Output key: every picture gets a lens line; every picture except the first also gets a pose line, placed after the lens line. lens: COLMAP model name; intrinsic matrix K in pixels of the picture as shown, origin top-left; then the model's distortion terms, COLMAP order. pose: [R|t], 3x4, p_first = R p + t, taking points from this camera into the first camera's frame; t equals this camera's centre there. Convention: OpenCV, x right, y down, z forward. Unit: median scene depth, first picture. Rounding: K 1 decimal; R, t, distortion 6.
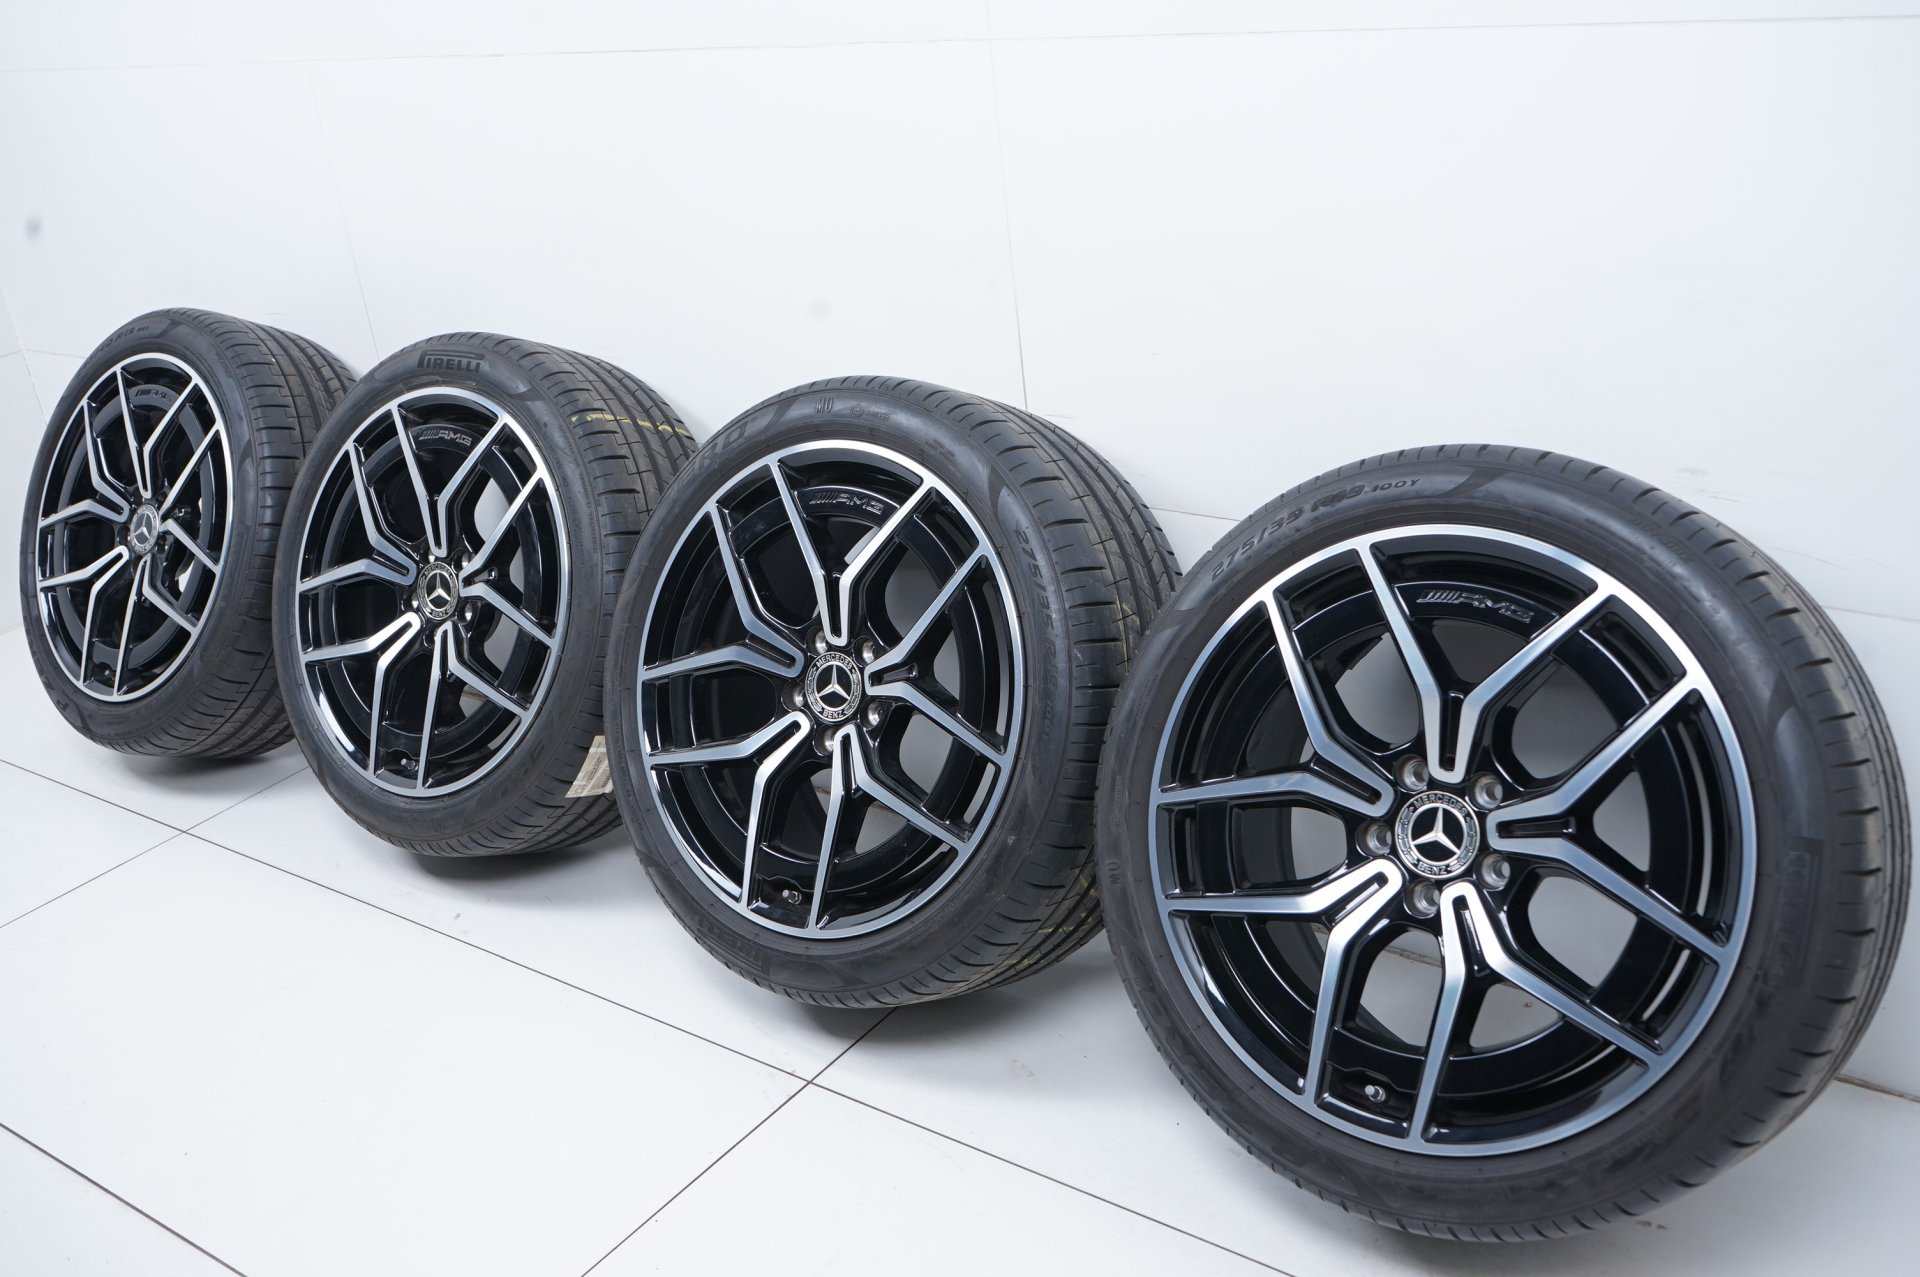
lens RADIAL K [[1893.0, 0, 952.8], [0, 1893.0, 645.3], [0, 0, 1]] dist [0.008112, 0.000000]
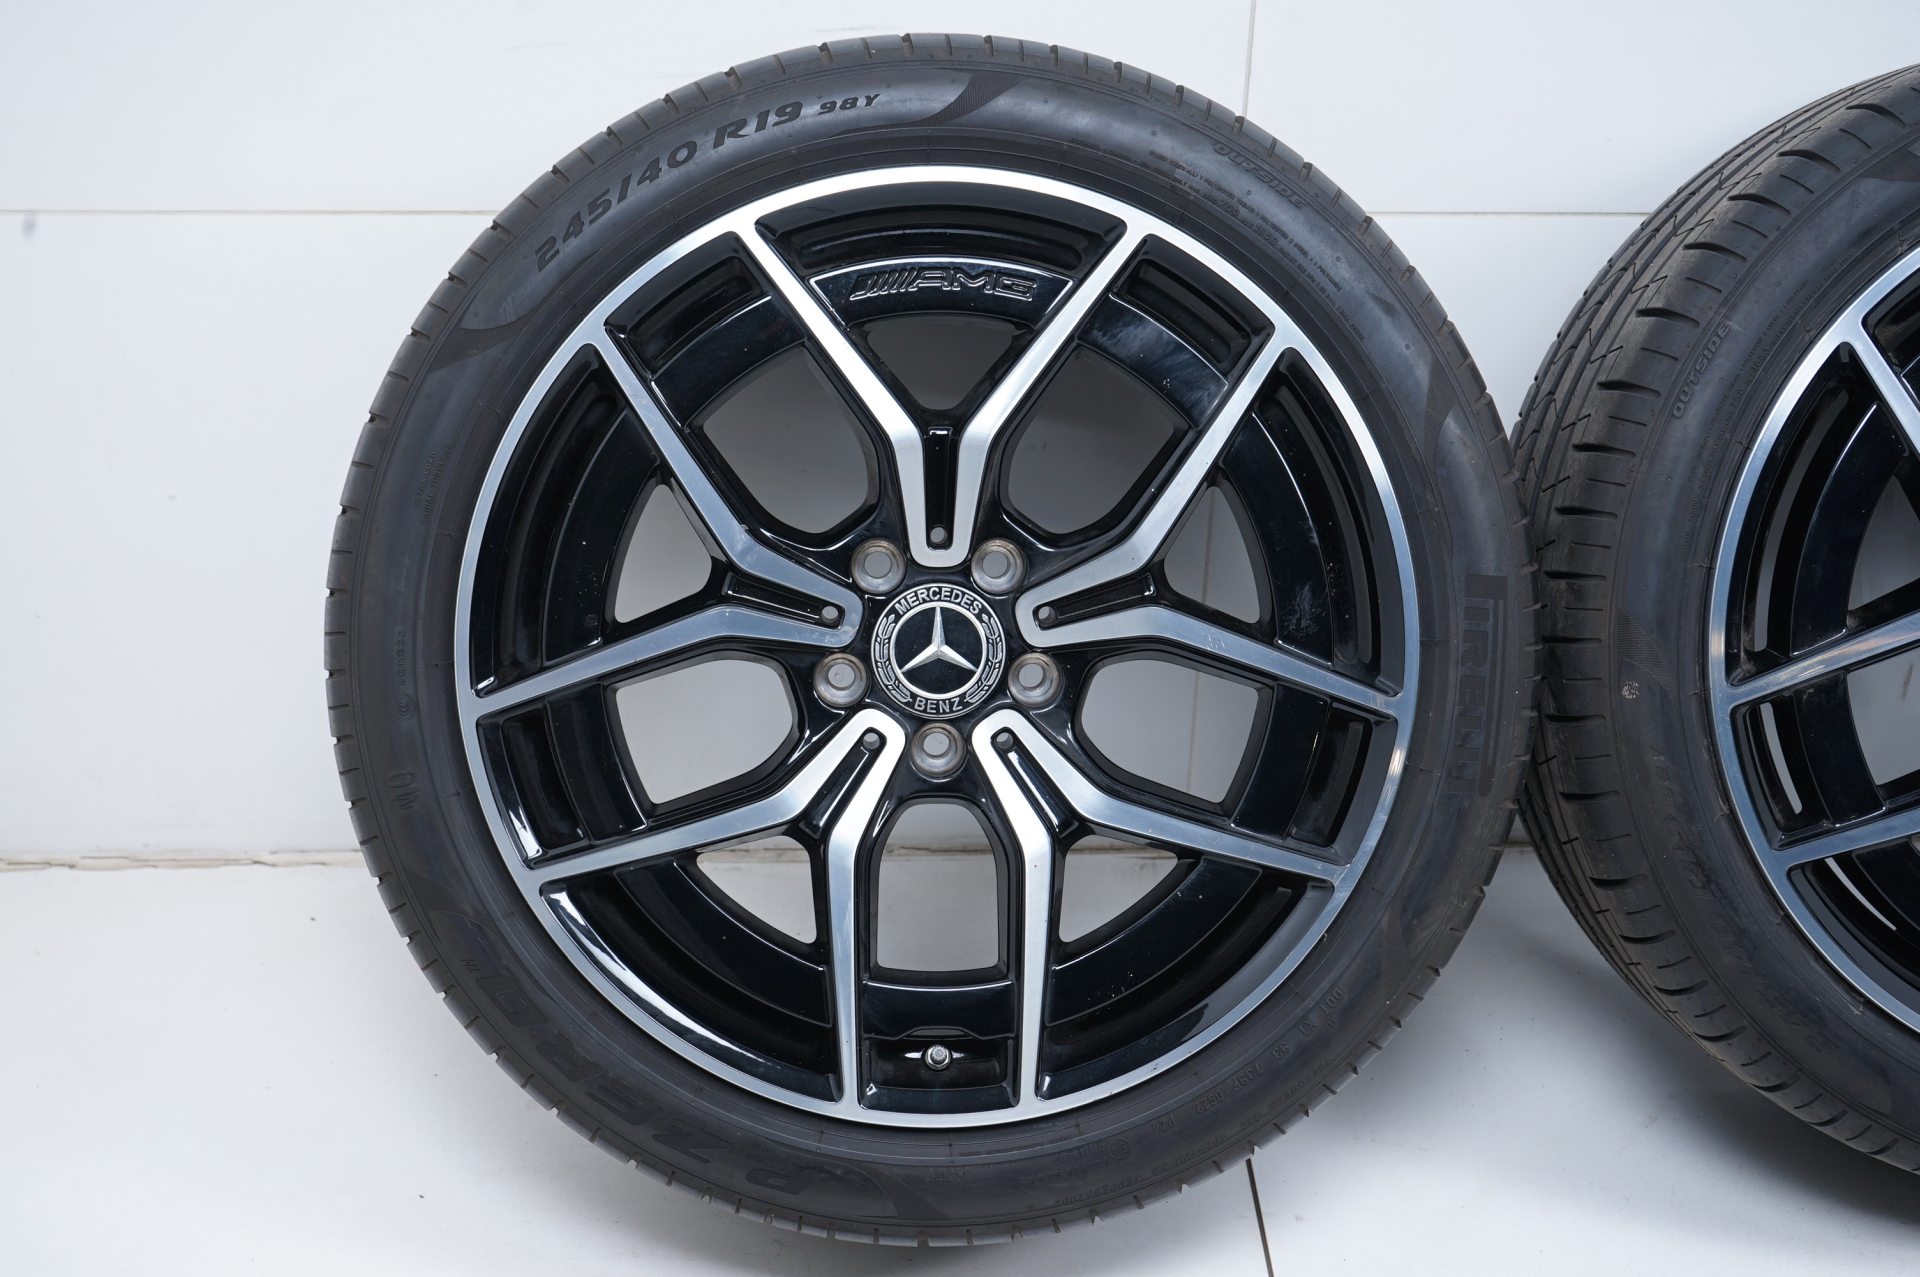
lens RADIAL K [[2800.1, 0, 966.5], [0, 2800.1, 620.7], [0, 0, 1]] dist [-0.015152, 0.000000]
pose [[0.761504, -0.244279, 0.600366, -0.317239], [0.180895, 0.969554, 0.165048, -0.067229], [-0.622405, -0.017082, 0.782509, 0.249356]]
